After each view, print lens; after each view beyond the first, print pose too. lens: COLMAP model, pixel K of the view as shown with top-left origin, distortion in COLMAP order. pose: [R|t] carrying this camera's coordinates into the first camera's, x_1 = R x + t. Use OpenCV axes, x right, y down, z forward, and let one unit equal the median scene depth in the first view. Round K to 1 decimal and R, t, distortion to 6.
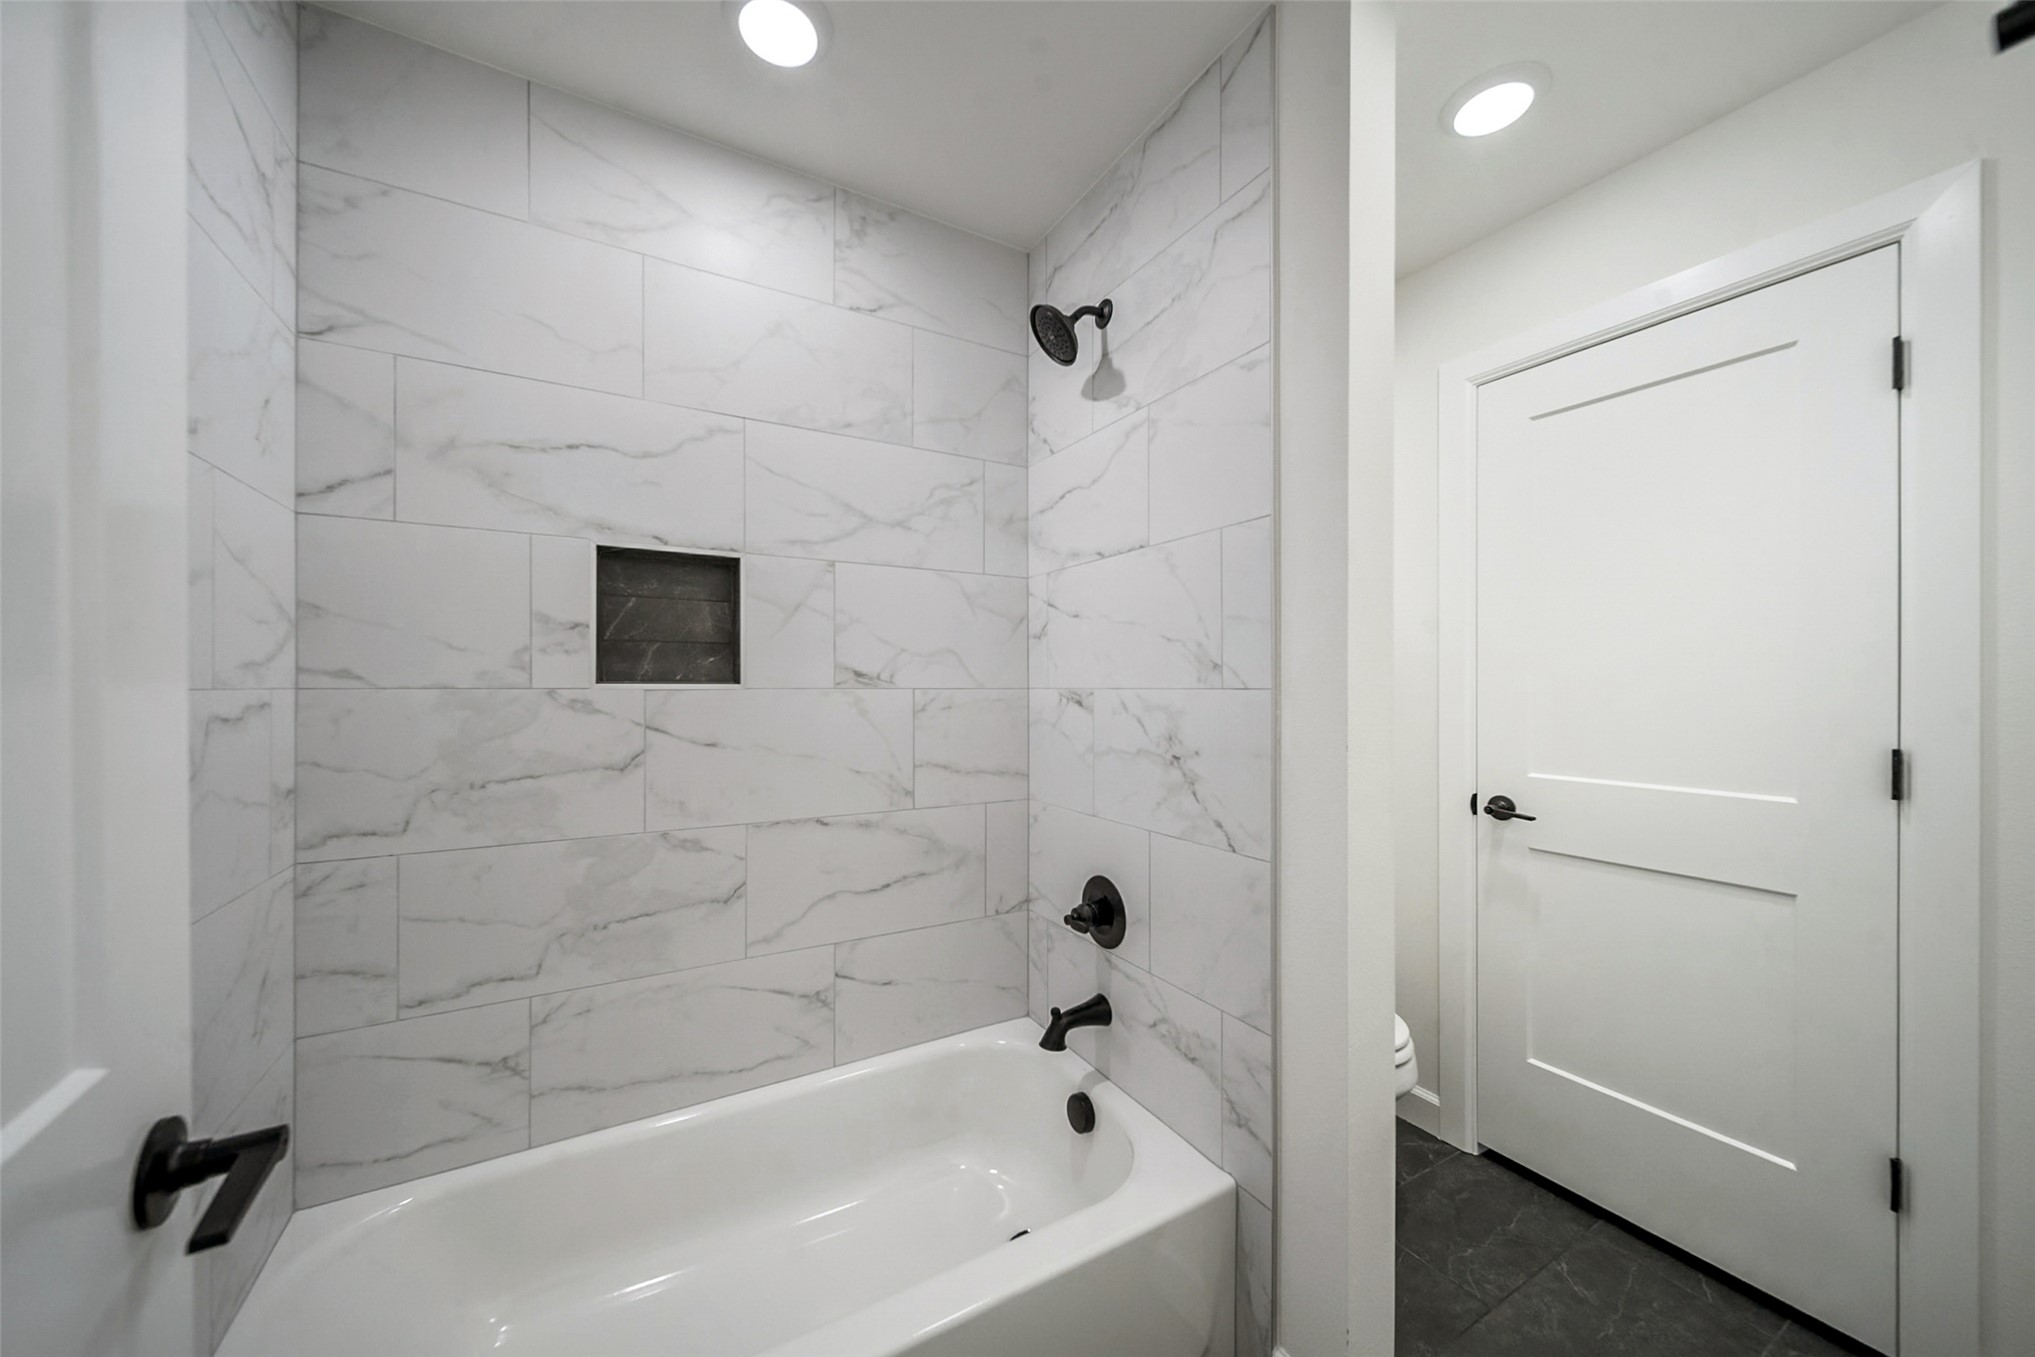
lens RADIAL K [[721.4, 0, 1001.3], [0, 721.4, 674.0], [0, 0, 1]] dist [0.001605, -0.000016]
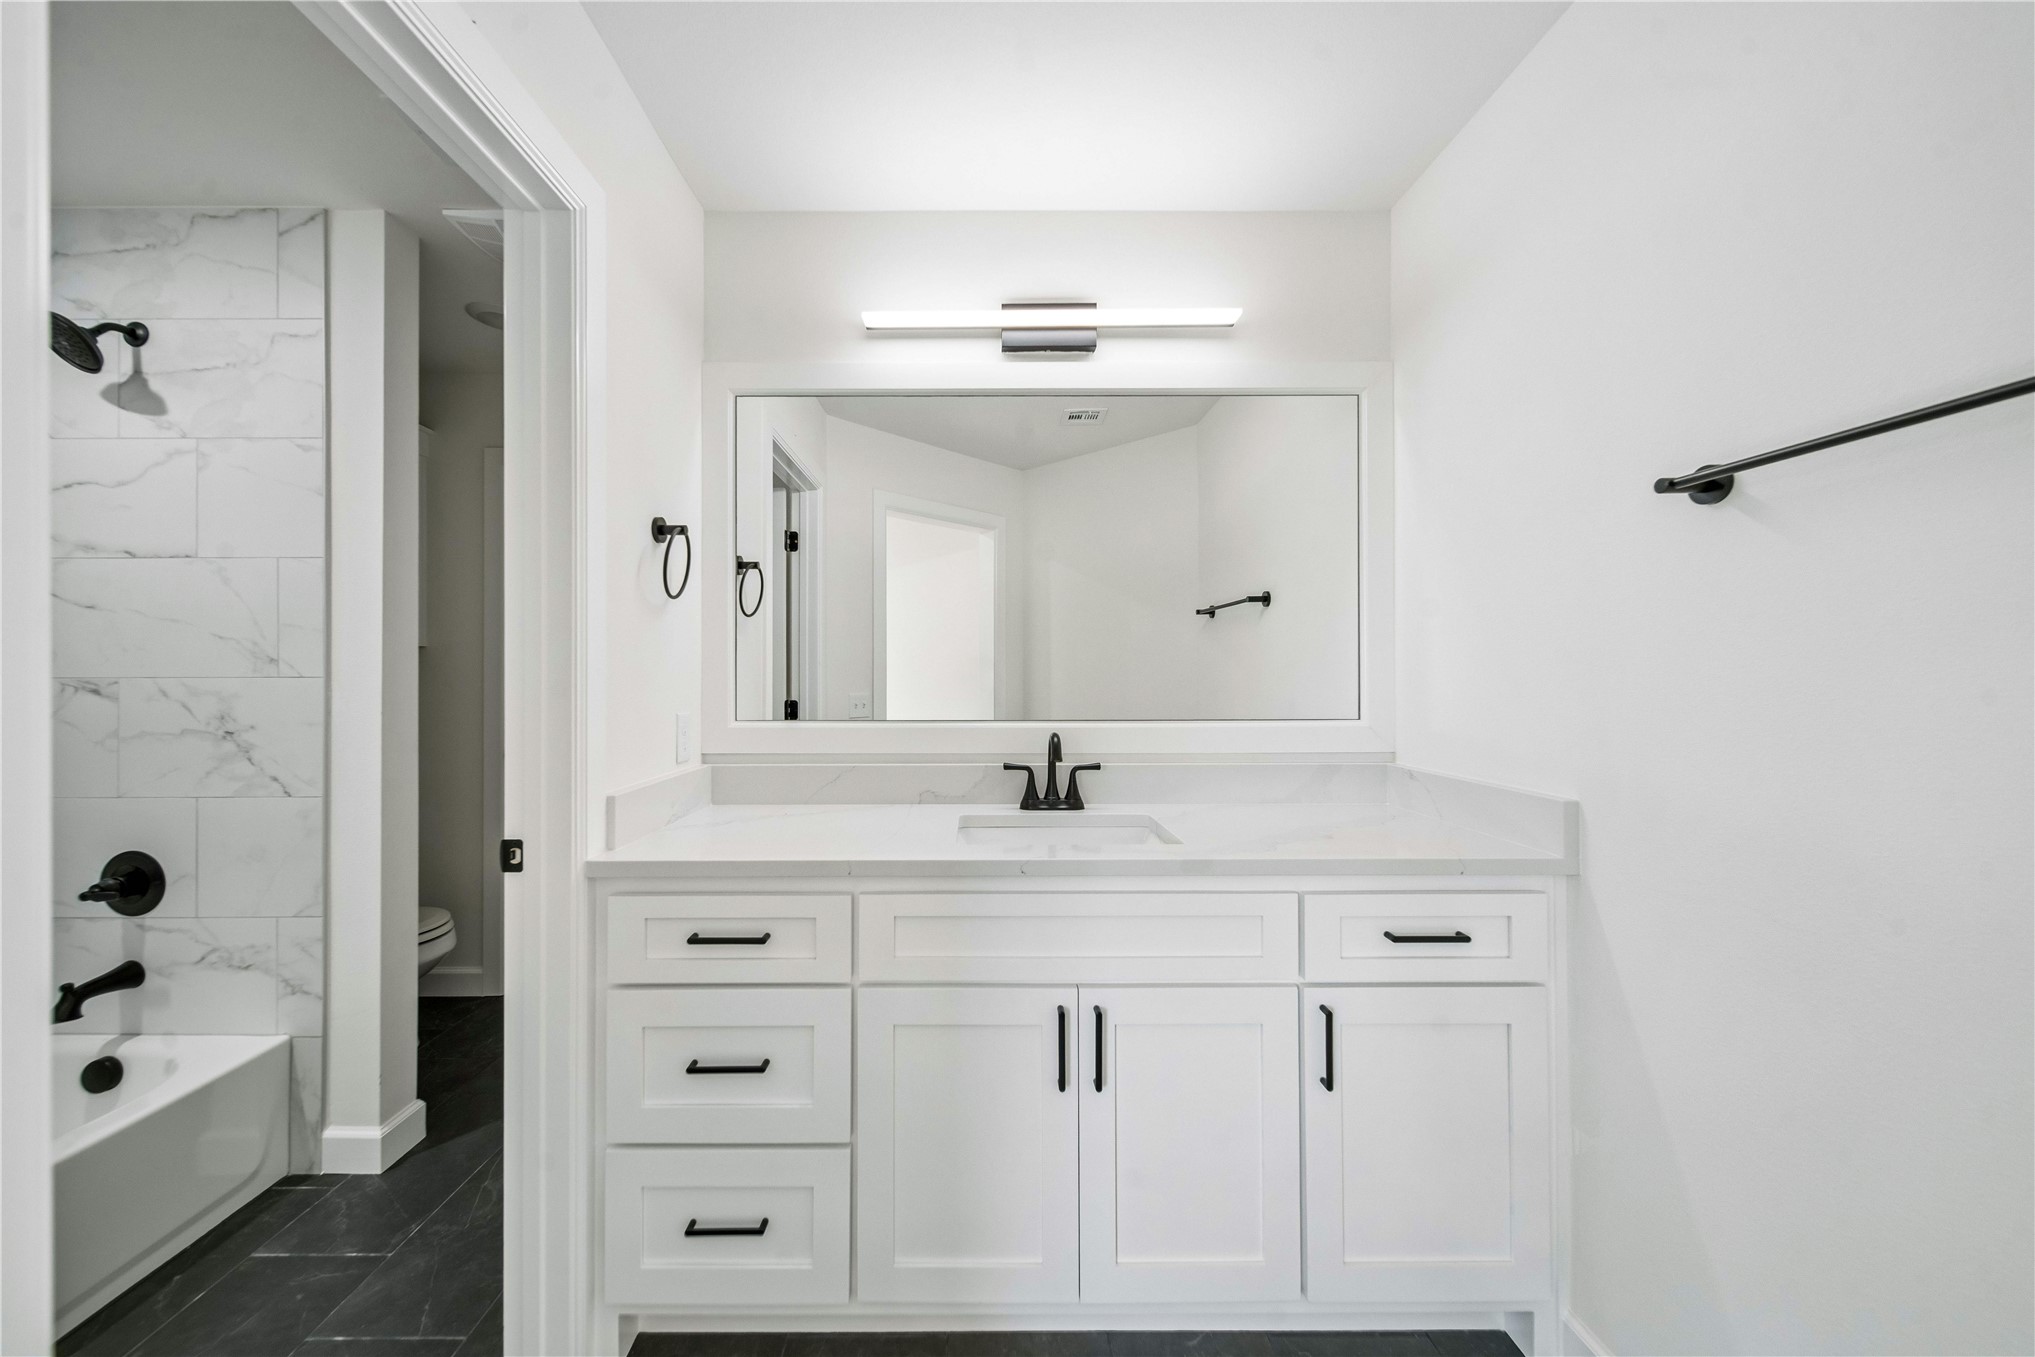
lens RADIAL K [[724.4, 0, 967.6], [0, 724.4, 662.0], [0, 0, 1]] dist [0.000421, 0.000103]
pose [[0.490274, -0.002744, 0.871564, -0.218437], [-0.013887, 0.999844, 0.010959, -0.036908], [-0.871458, -0.017477, 0.490159, -0.706990]]
